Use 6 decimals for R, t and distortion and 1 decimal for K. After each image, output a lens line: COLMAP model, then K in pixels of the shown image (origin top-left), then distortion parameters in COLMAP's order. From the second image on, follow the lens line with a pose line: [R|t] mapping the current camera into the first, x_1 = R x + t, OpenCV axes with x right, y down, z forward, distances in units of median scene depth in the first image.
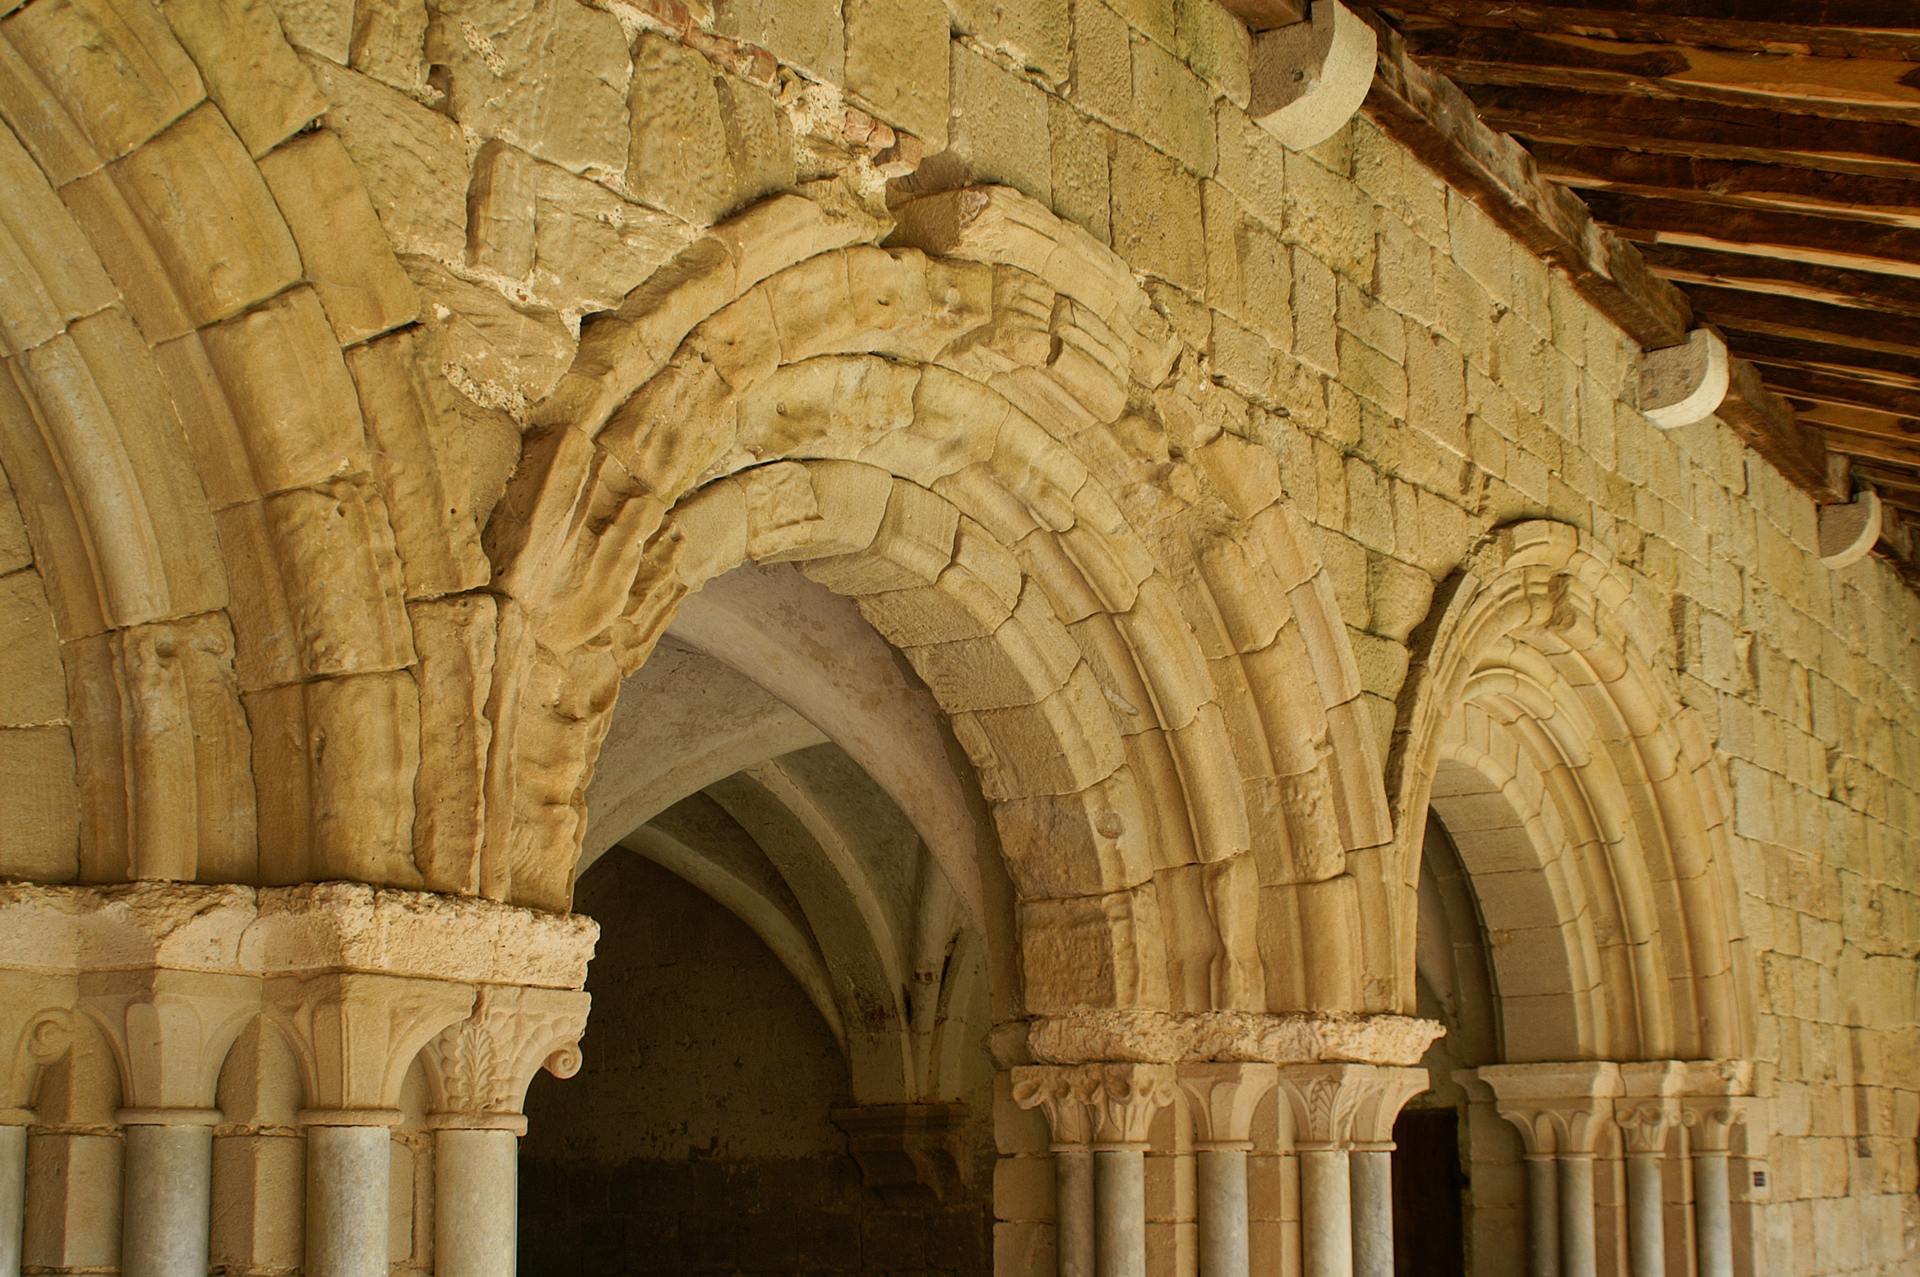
lens RADIAL K [[2309.6, 0, 960.0], [0, 2309.6, 638.5], [0, 0, 1]] dist [-0.169008, 0.148417]
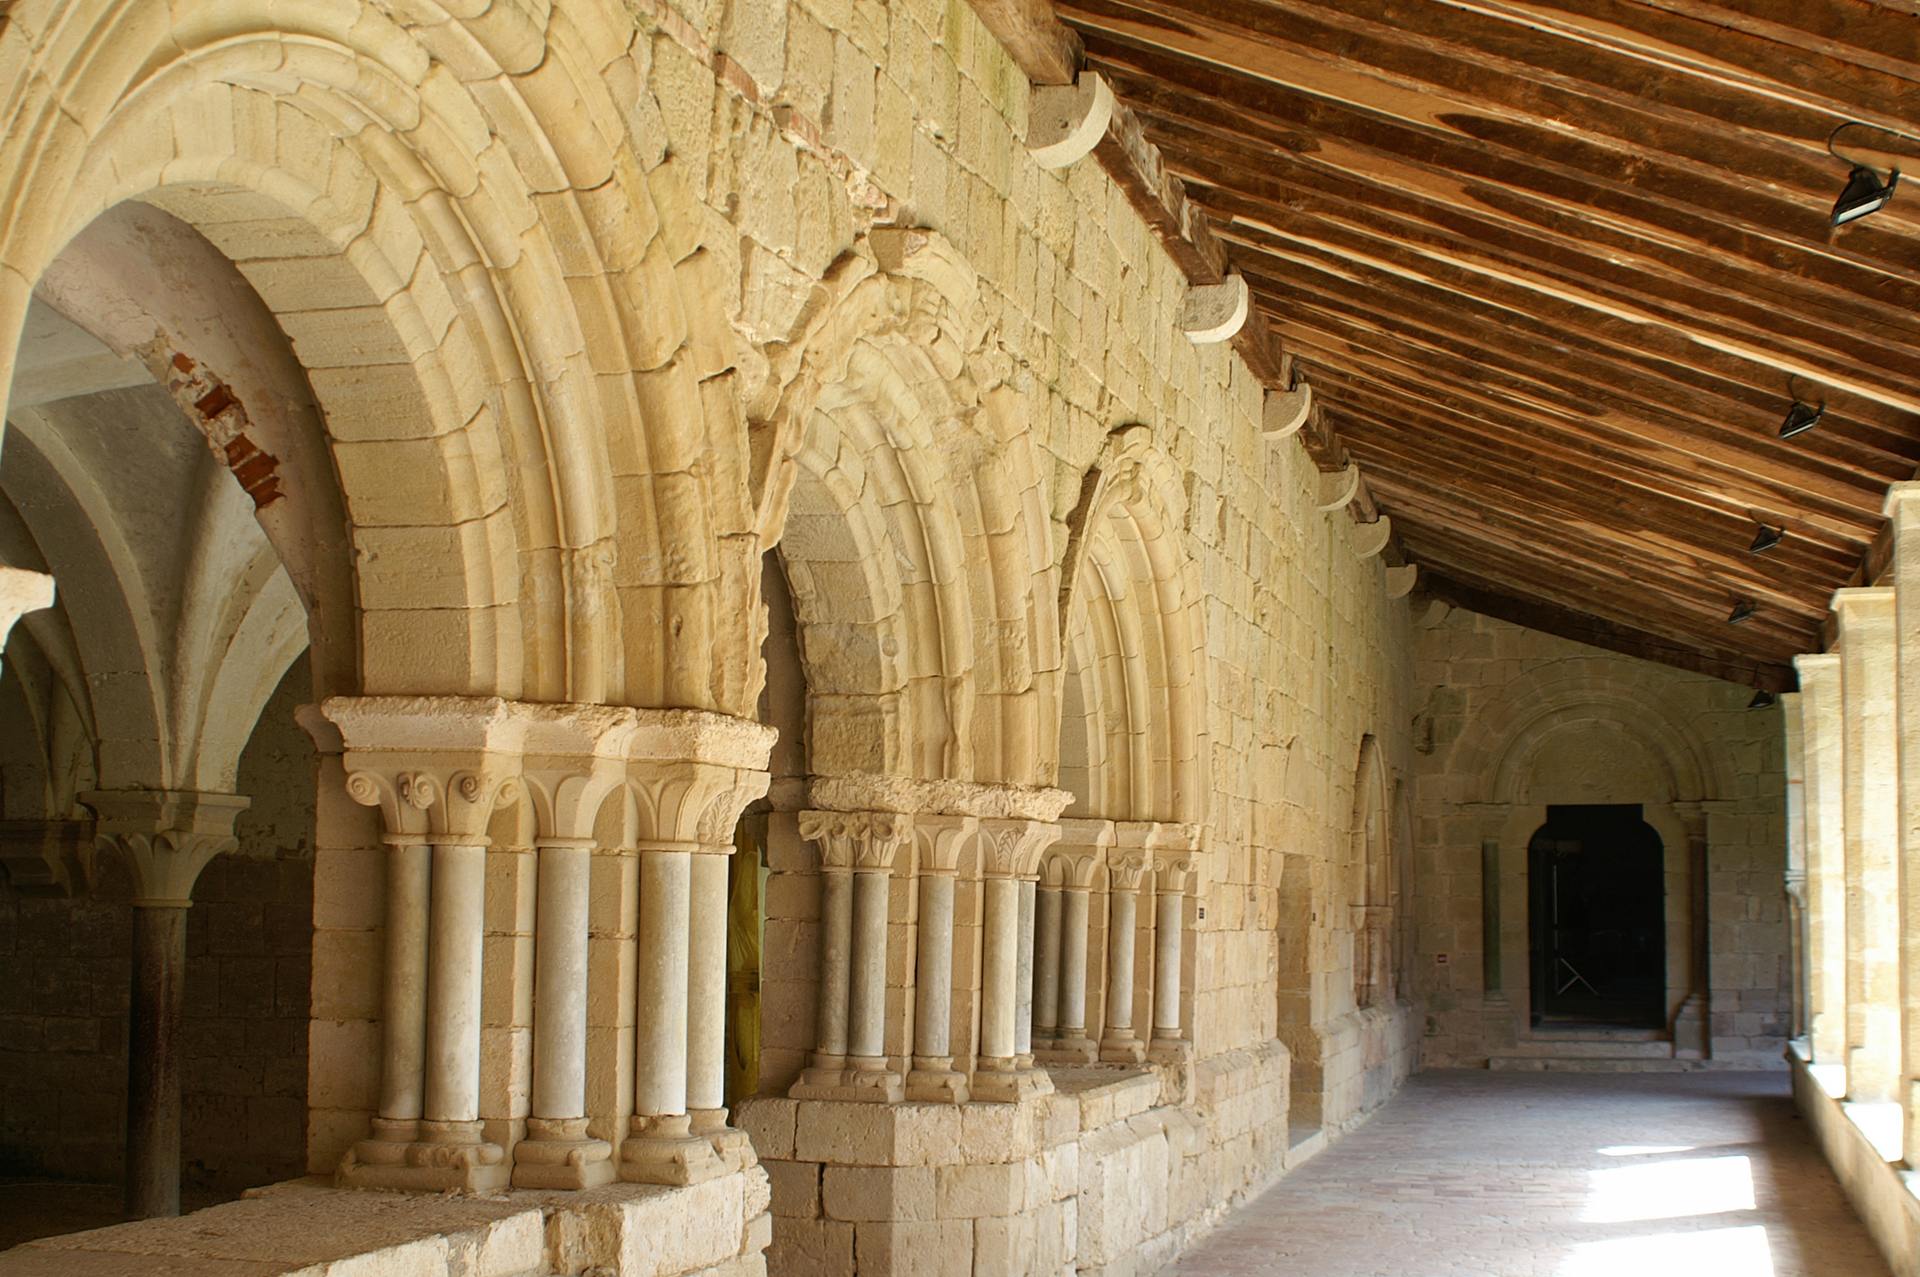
lens RADIAL K [[2309.6, 0, 960.0], [0, 2309.6, 638.5], [0, 0, 1]] dist [-0.169008, 0.148417]
pose [[0.949931, 0.067215, 0.305143, -0.323156], [-0.103691, 0.989059, 0.104935, -0.076839], [-0.294752, -0.131322, 0.946507, -0.354882]]
